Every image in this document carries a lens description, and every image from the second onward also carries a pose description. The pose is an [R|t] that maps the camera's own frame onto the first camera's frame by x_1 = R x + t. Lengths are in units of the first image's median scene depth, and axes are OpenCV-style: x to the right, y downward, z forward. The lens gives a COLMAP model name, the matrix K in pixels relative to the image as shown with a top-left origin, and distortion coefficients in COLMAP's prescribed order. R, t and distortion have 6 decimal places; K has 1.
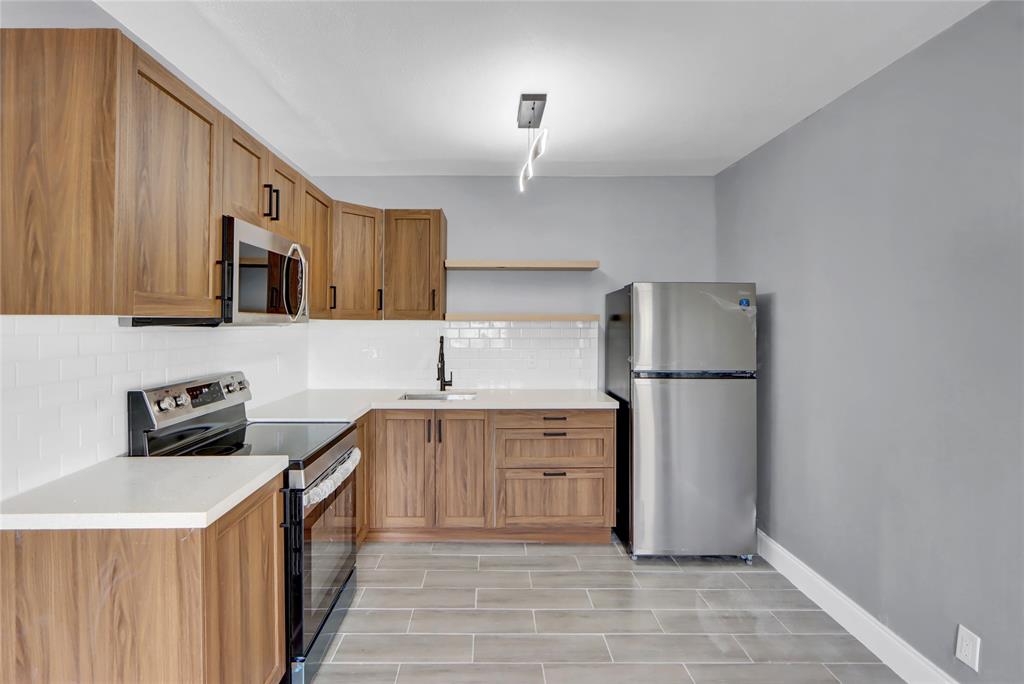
lens RADIAL K [[486.7, 0, 497.0], [0, 486.7, 337.1], [0, 0, 1]] dist [-0.000371, -0.000352]
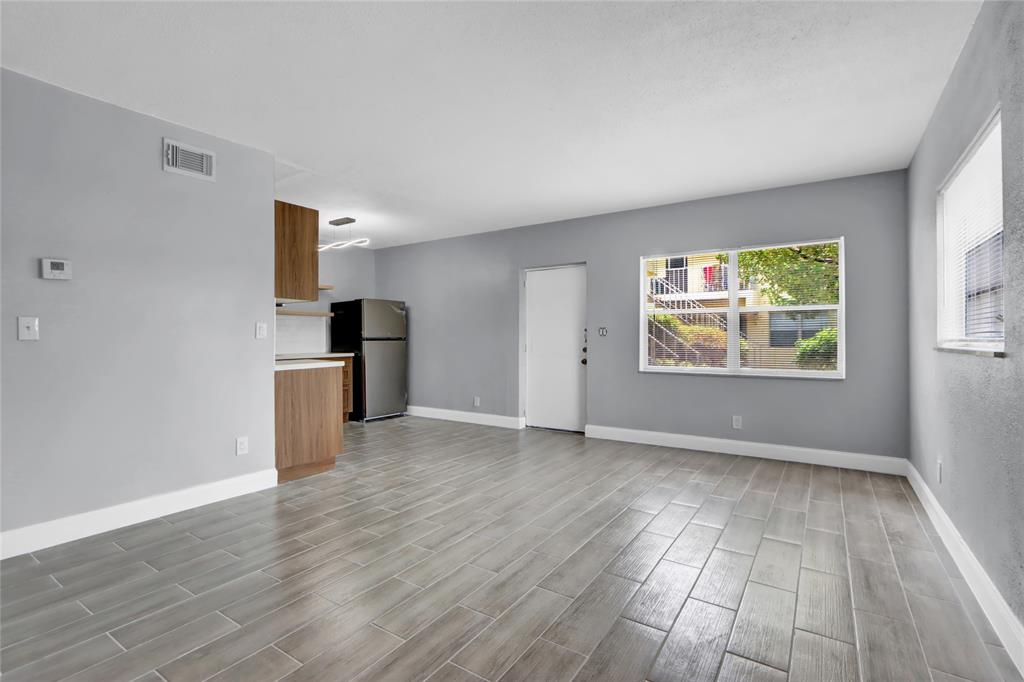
lens RADIAL K [[486.7, 0, 497.0], [0, 486.7, 336.1], [0, 0, 1]] dist [-0.000371, -0.000352]
pose [[0.560691, 0.008450, 0.827982, -1.572290], [0.015964, 0.999652, -0.021012, 0.154598], [-0.827871, 0.025000, 0.560361, -0.992075]]
